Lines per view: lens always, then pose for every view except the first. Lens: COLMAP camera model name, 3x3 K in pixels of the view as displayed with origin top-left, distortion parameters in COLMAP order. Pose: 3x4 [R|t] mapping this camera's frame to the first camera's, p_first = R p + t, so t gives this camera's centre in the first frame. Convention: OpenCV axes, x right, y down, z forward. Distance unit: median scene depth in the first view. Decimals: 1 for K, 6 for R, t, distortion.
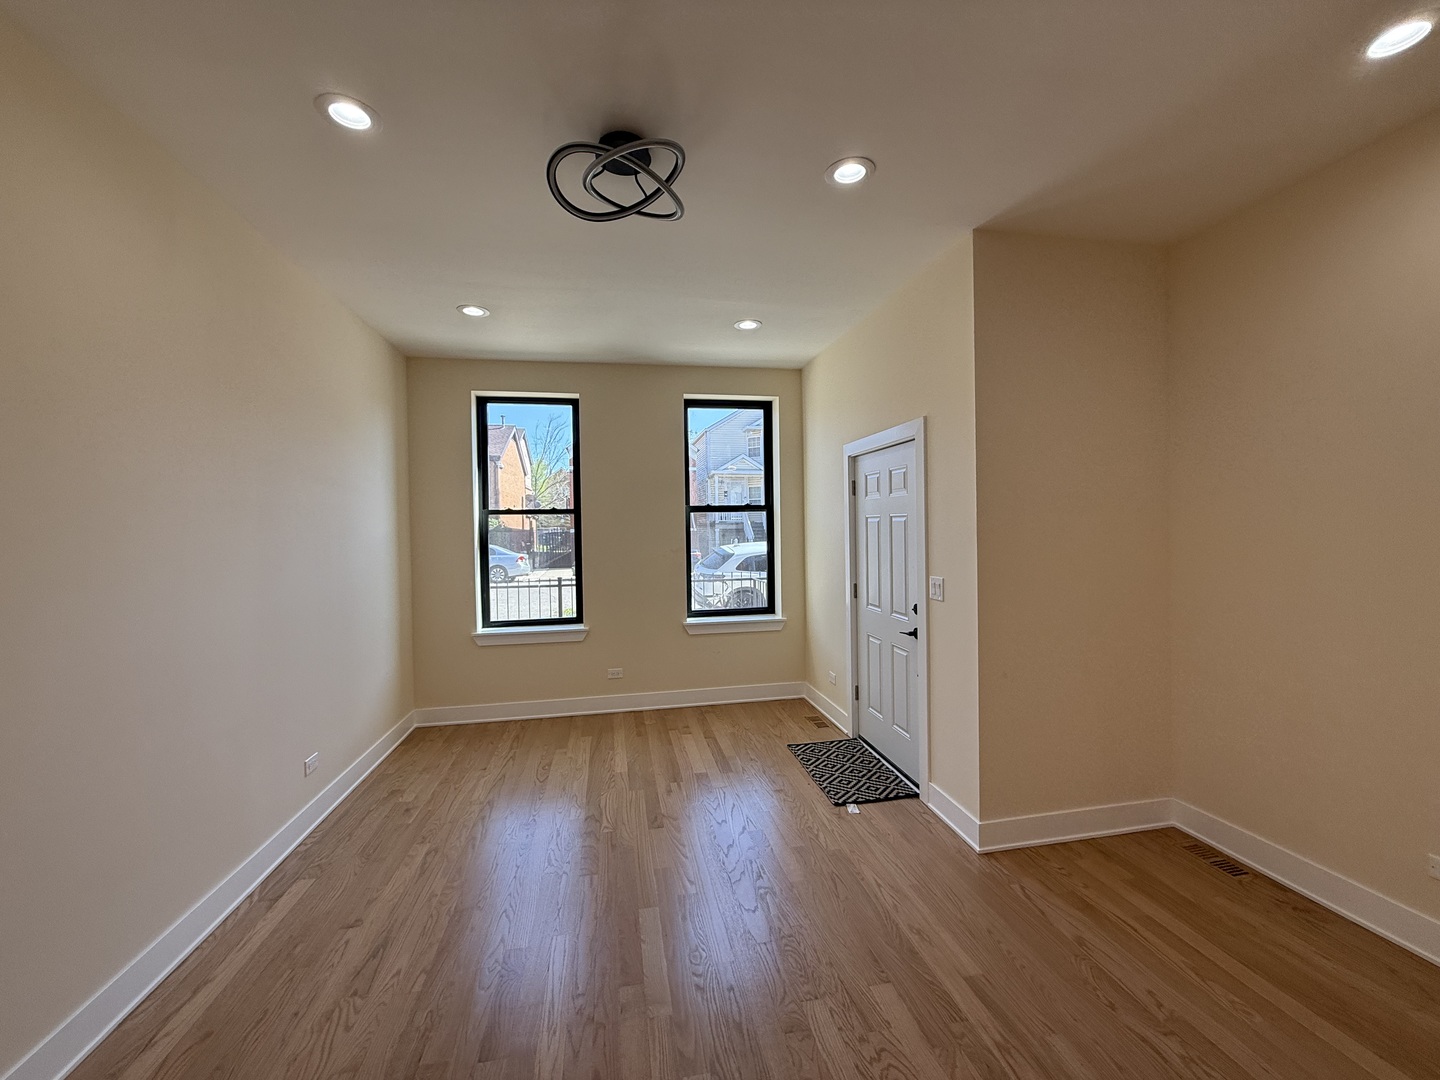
lens RADIAL K [[566.6, 0, 713.0], [0, 566.6, 536.6], [0, 0, 1]] dist [-0.002211, -0.000033]
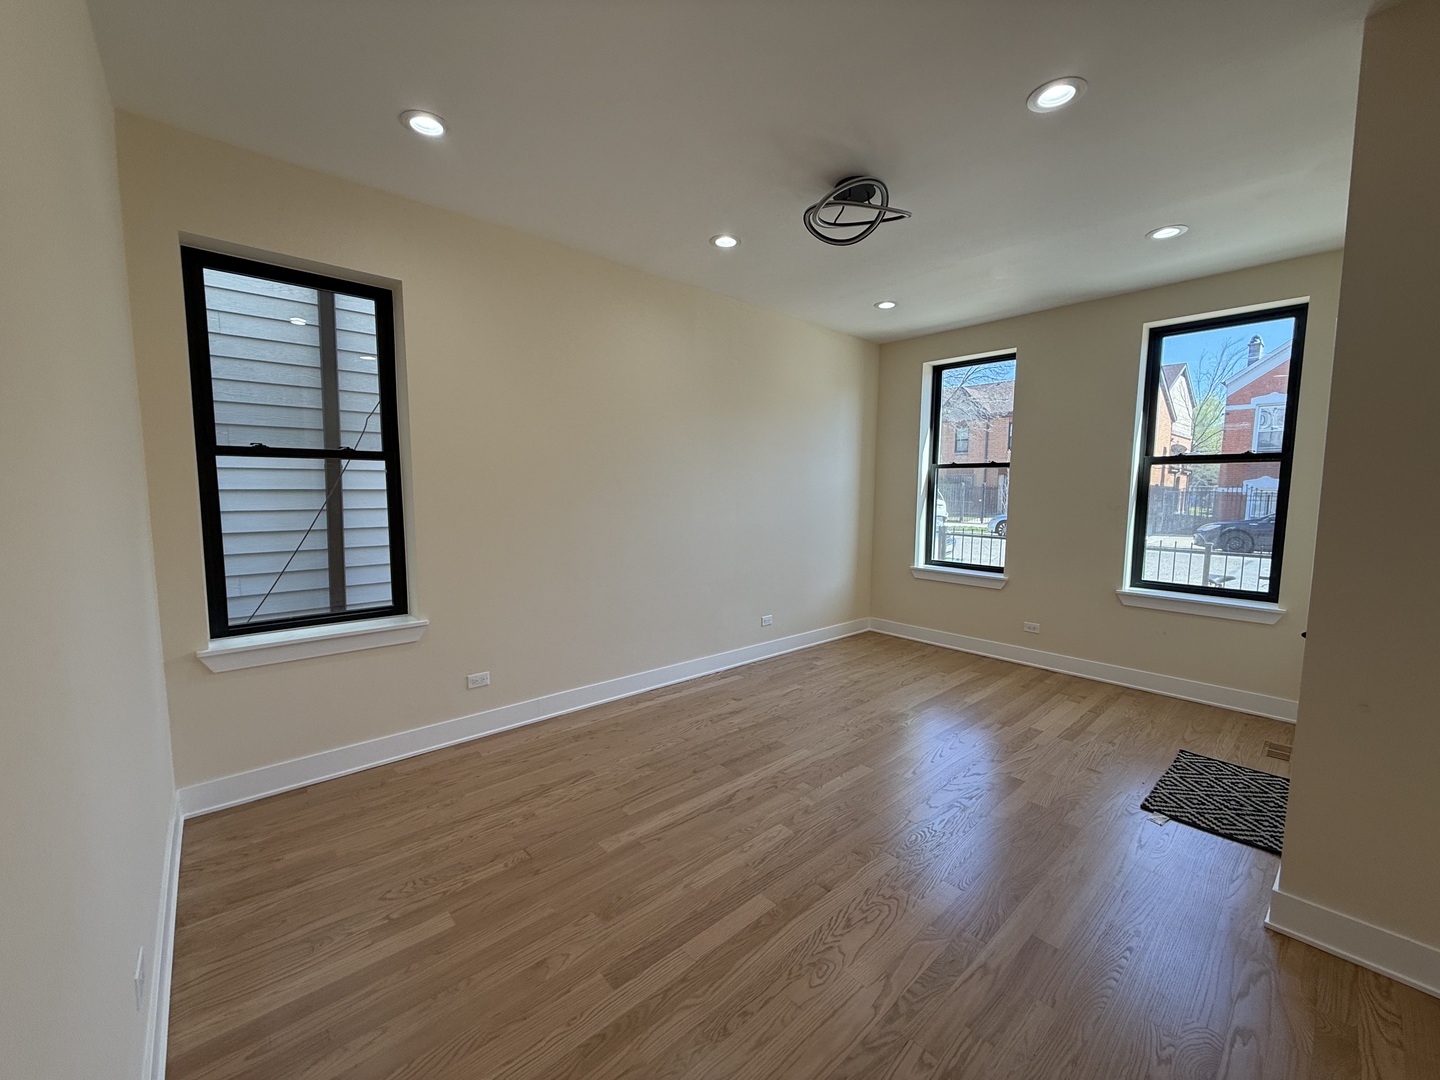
lens RADIAL K [[566.6, 0, 726.2], [0, 566.6, 541.6], [0, 0, 1]] dist [-0.002211, -0.000033]
pose [[0.529622, 0.101067, -0.842191, 0.402725], [-0.027443, 0.994398, 0.102075, 0.002817], [0.847790, -0.030949, 0.529429, 0.018251]]
